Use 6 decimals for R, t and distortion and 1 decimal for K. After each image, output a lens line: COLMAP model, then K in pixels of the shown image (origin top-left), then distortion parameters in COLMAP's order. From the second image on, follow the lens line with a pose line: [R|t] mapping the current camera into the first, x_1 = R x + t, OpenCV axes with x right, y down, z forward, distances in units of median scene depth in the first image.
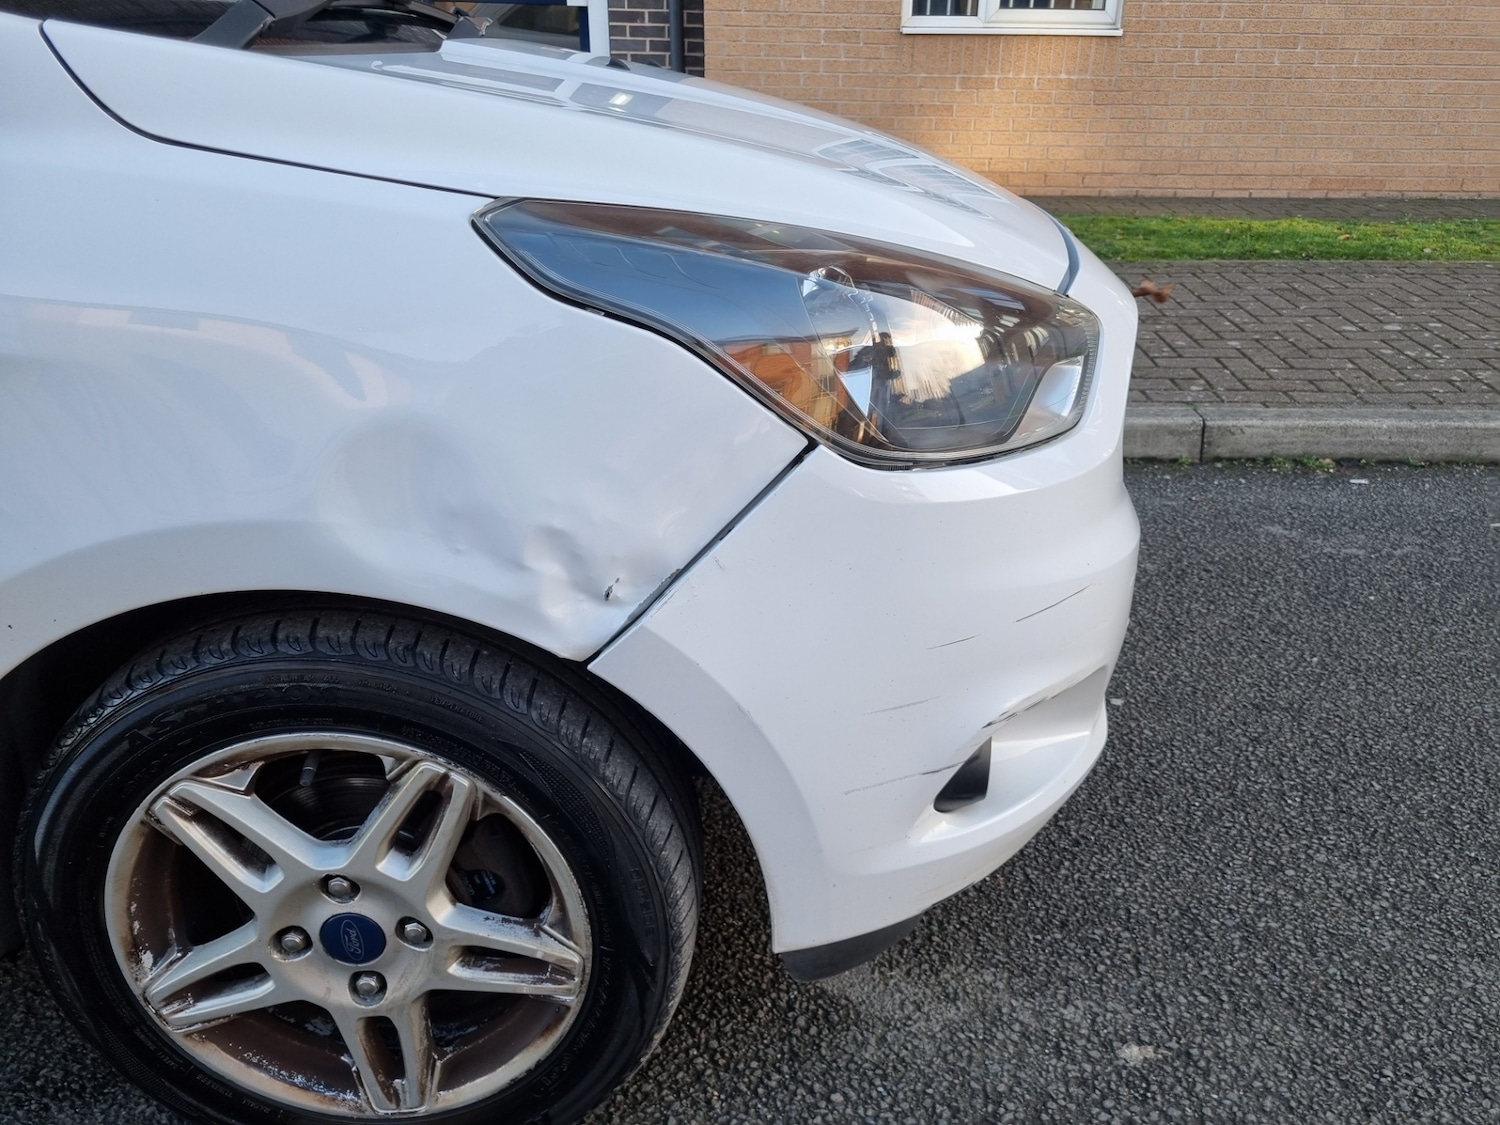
lens RADIAL K [[1110.4, 0, 765.1], [0, 1110.4, 555.4], [0, 0, 1]] dist [0.054333, -0.040504]
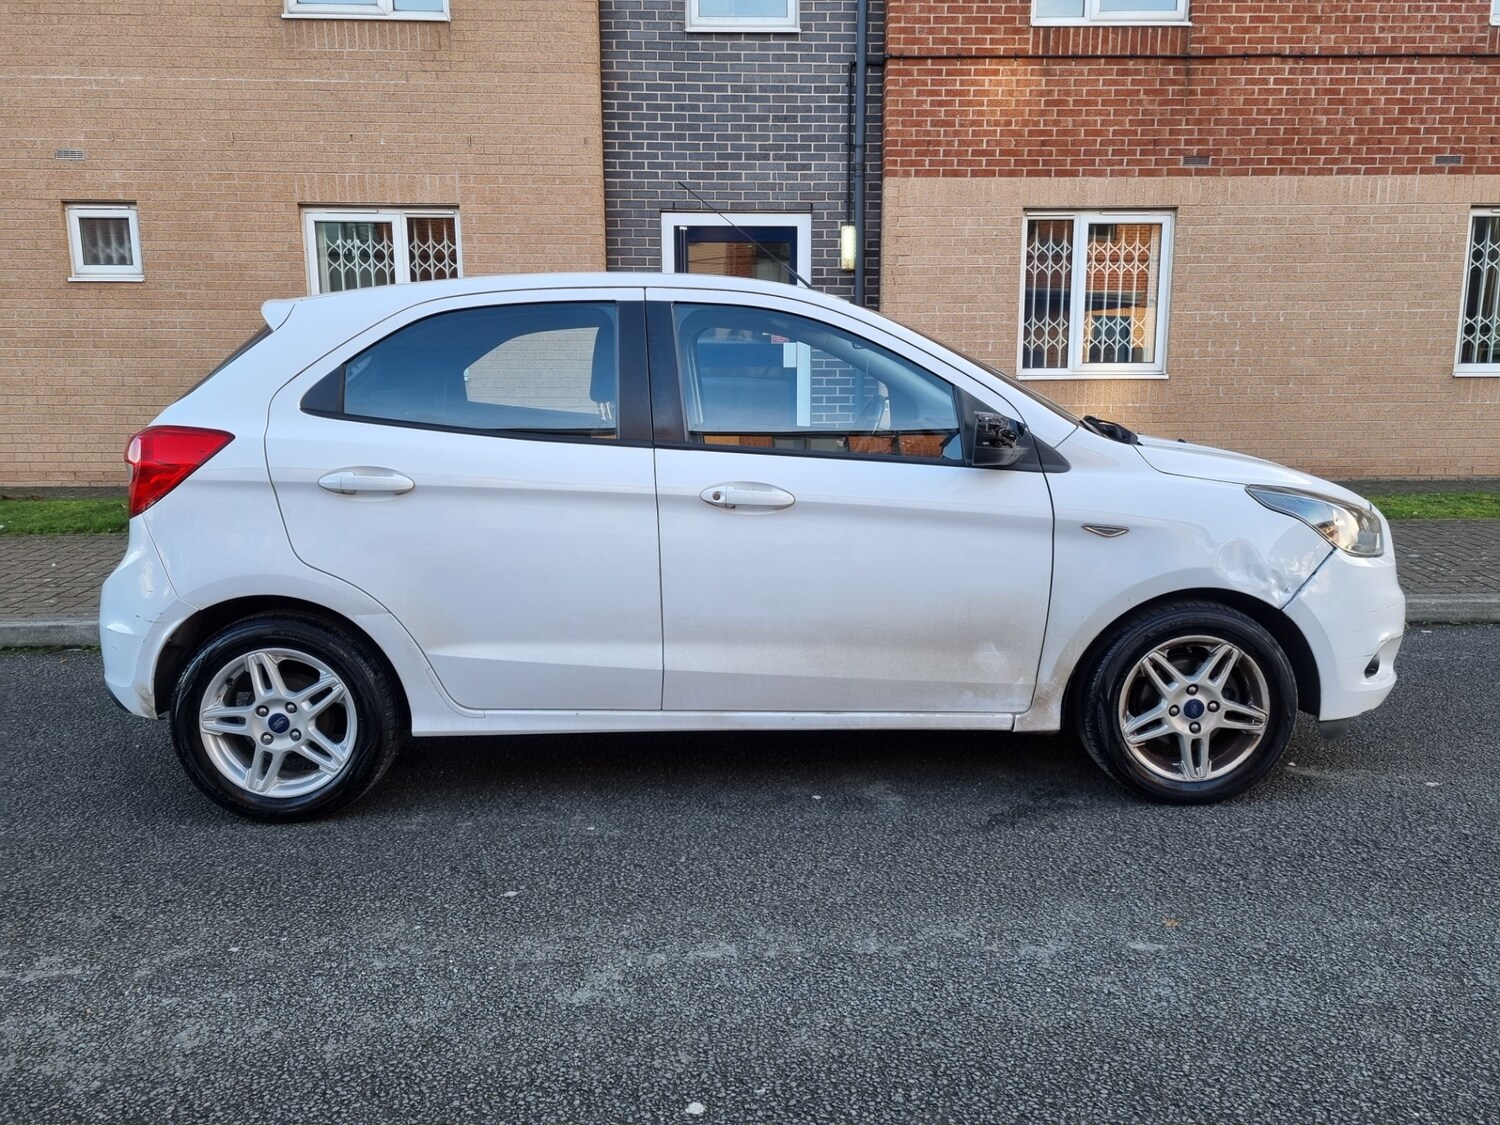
lens RADIAL K [[1109.4, 0, 744.5], [0, 1109.4, 556.3], [0, 0, 1]] dist [0.061037, -0.043517]
pose [[0.999528, -0.022696, 0.020705, -1.656621], [0.027136, 0.968212, -0.248656, 0.661969], [-0.014404, 0.249100, 0.968371, -2.106668]]
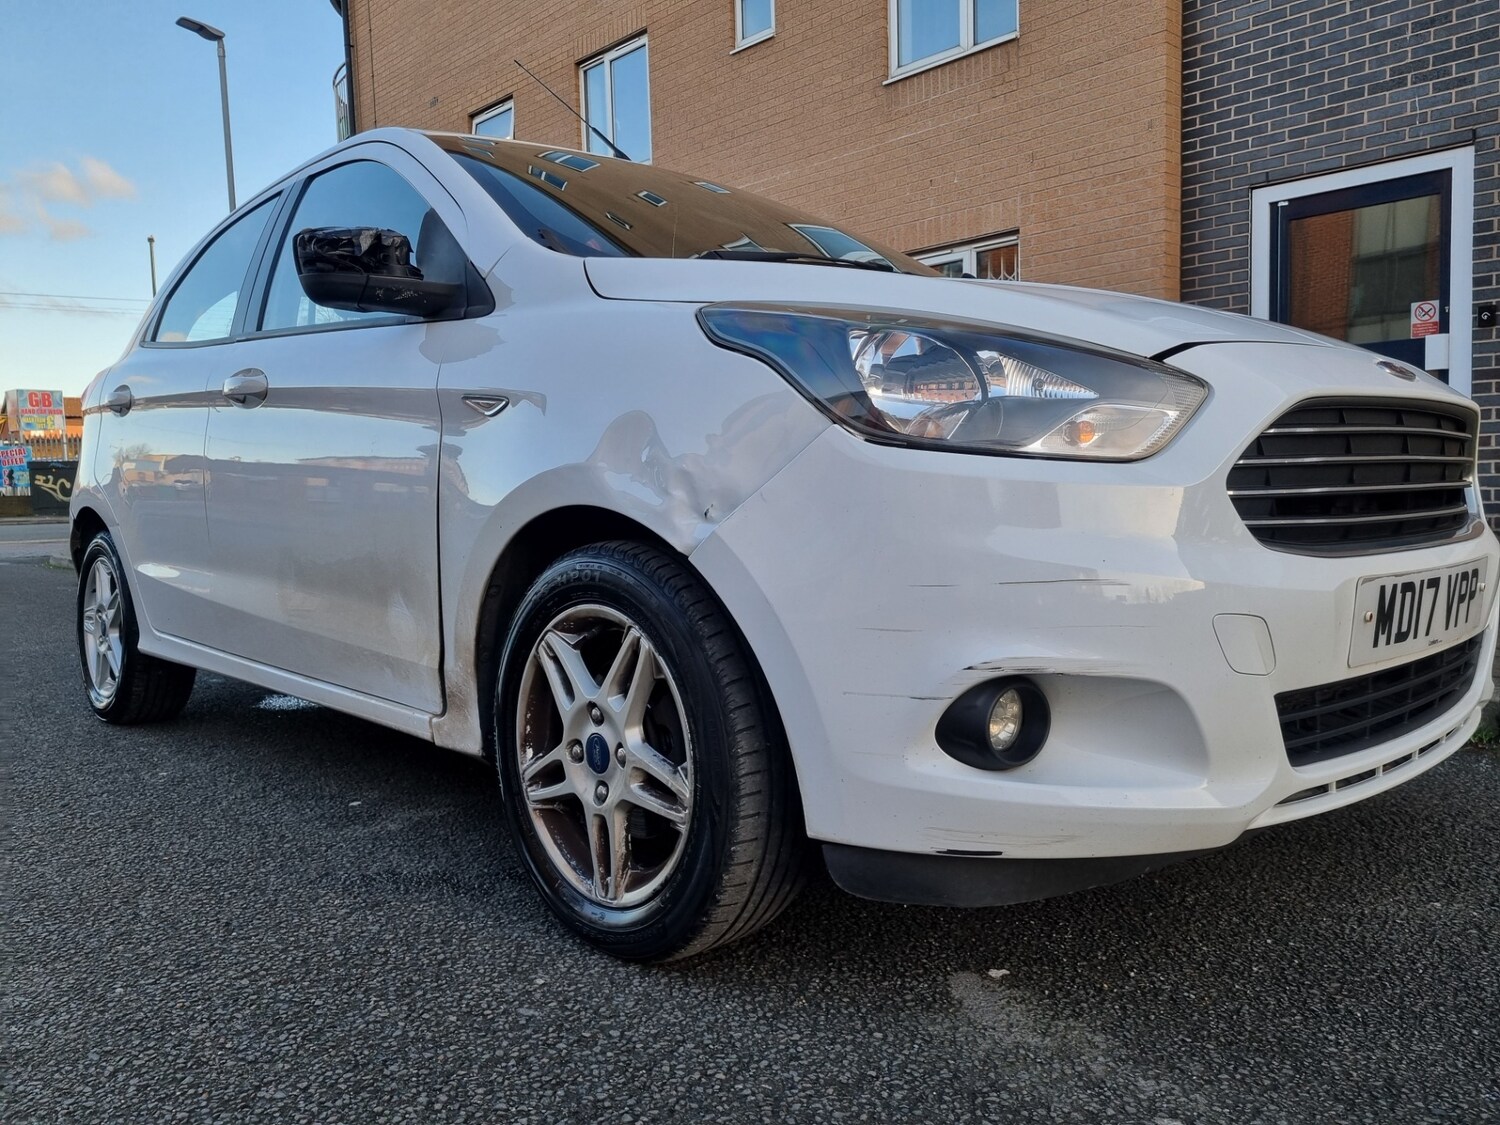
lens RADIAL K [[1110.4, 0, 765.1], [0, 1110.4, 555.4], [0, 0, 1]] dist [0.054333, -0.040504]
pose [[0.695189, 0.012922, -0.718711, 0.915170], [-0.262501, 0.935351, -0.237092, 0.383281], [0.669183, 0.353486, 0.653637, 0.023798]]
